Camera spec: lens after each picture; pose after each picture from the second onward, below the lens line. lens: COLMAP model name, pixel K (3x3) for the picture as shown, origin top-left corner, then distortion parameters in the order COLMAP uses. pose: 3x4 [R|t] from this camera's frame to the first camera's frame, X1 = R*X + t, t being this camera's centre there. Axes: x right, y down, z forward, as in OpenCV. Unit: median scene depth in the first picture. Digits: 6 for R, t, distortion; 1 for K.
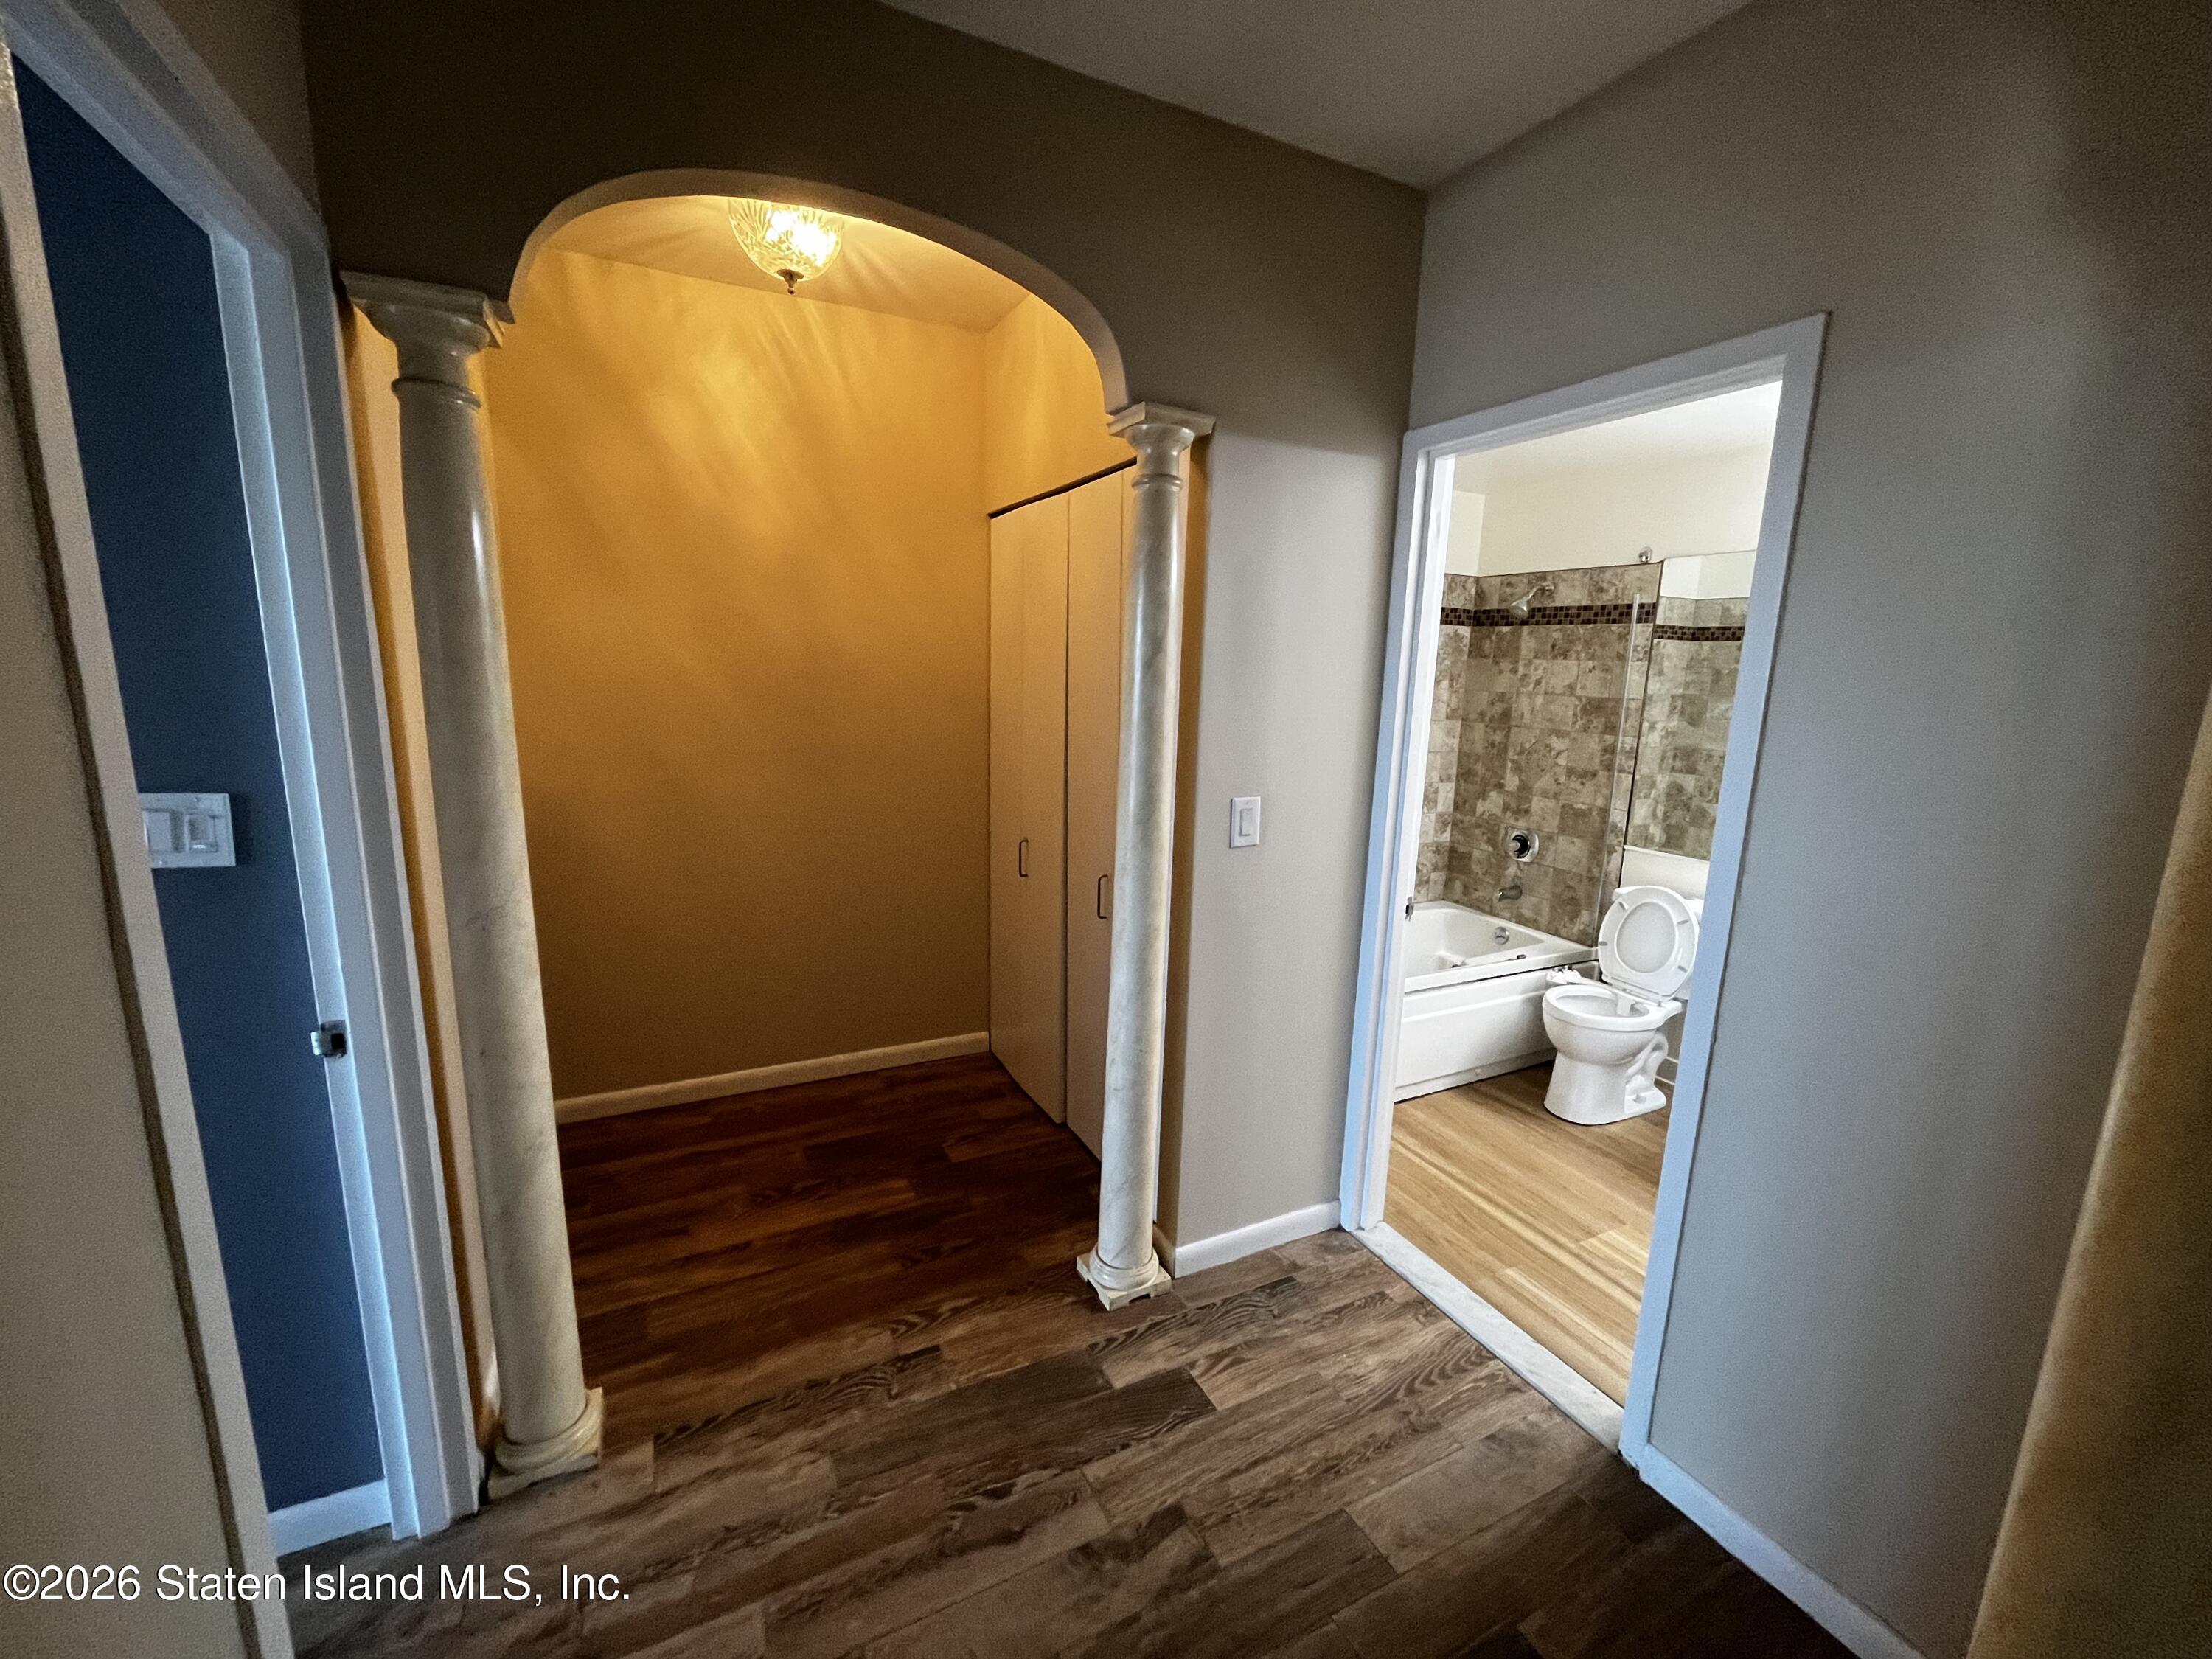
lens RADIAL K [[900.3, 0, 1106.0], [0, 900.3, 829.5], [0, 0, 1]] dist [-0.002799, -0.000138]
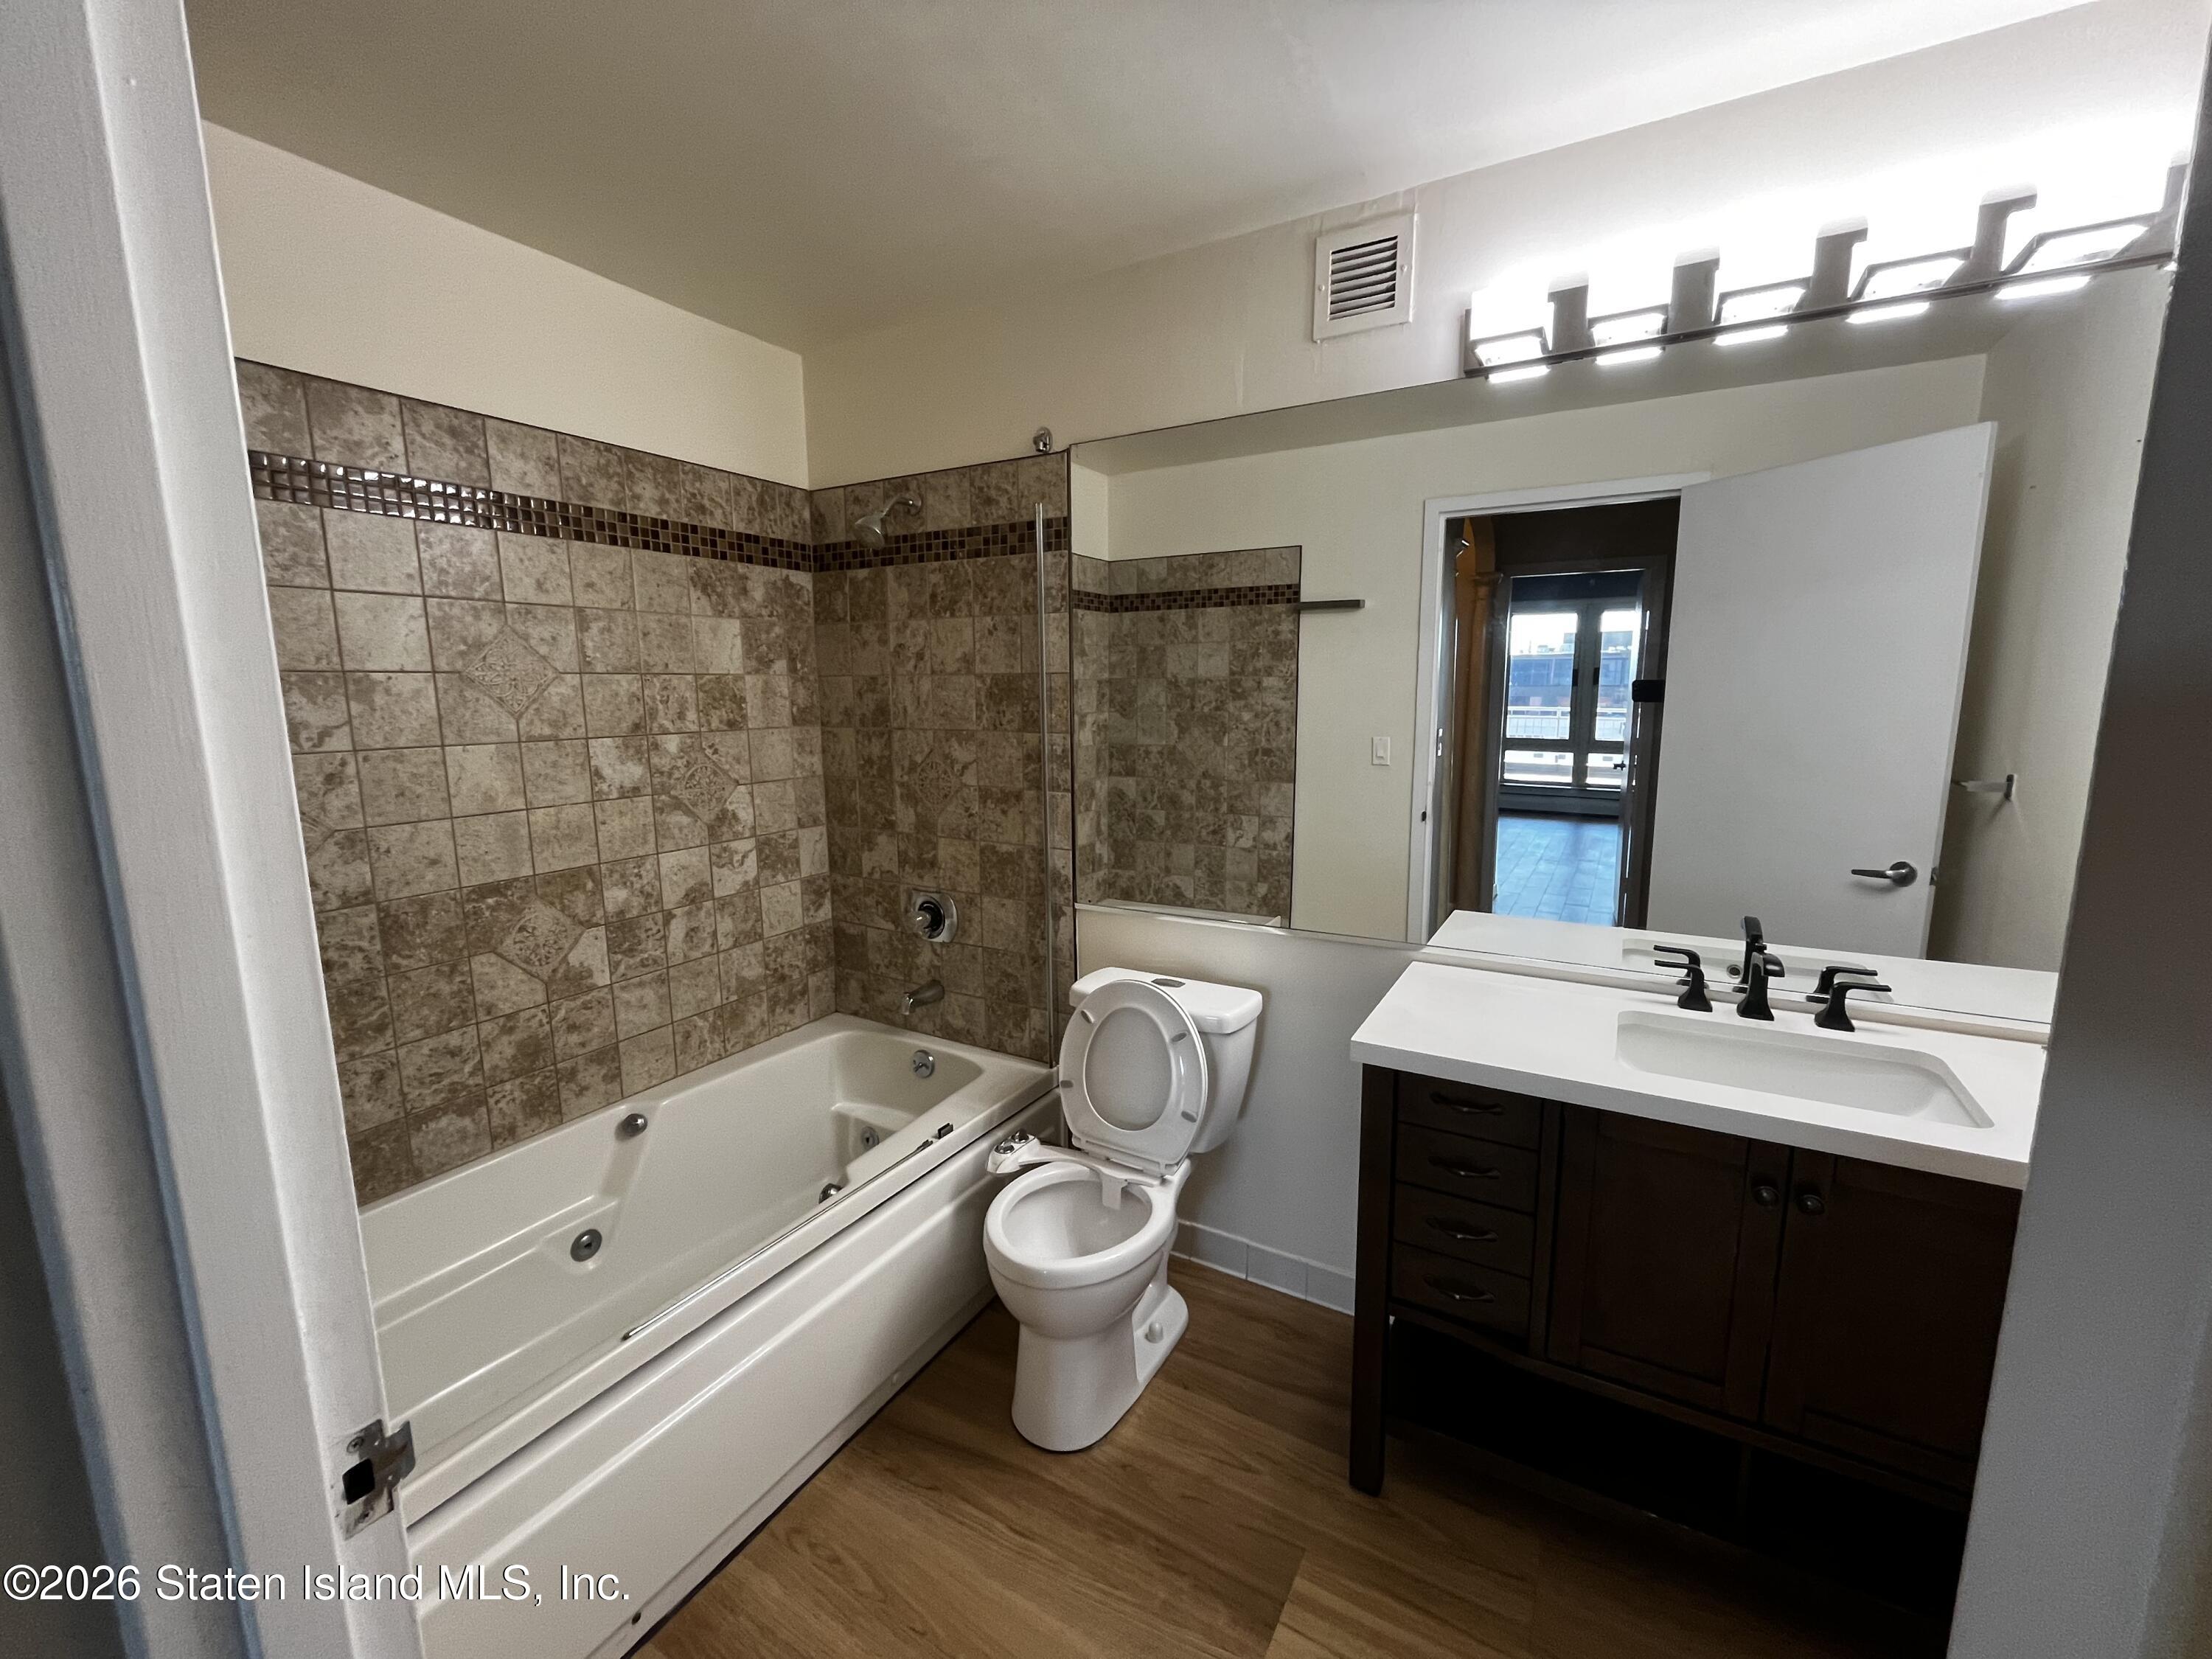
lens RADIAL K [[900.3, 0, 1106.0], [0, 900.3, 829.5], [0, 0, 1]] dist [-0.002799, -0.000138]
pose [[0.836093, -0.119604, 0.535391, 0.242254], [0.130856, 0.991254, 0.017090, -0.039119], [-0.532752, 0.055770, 0.844432, 0.416290]]
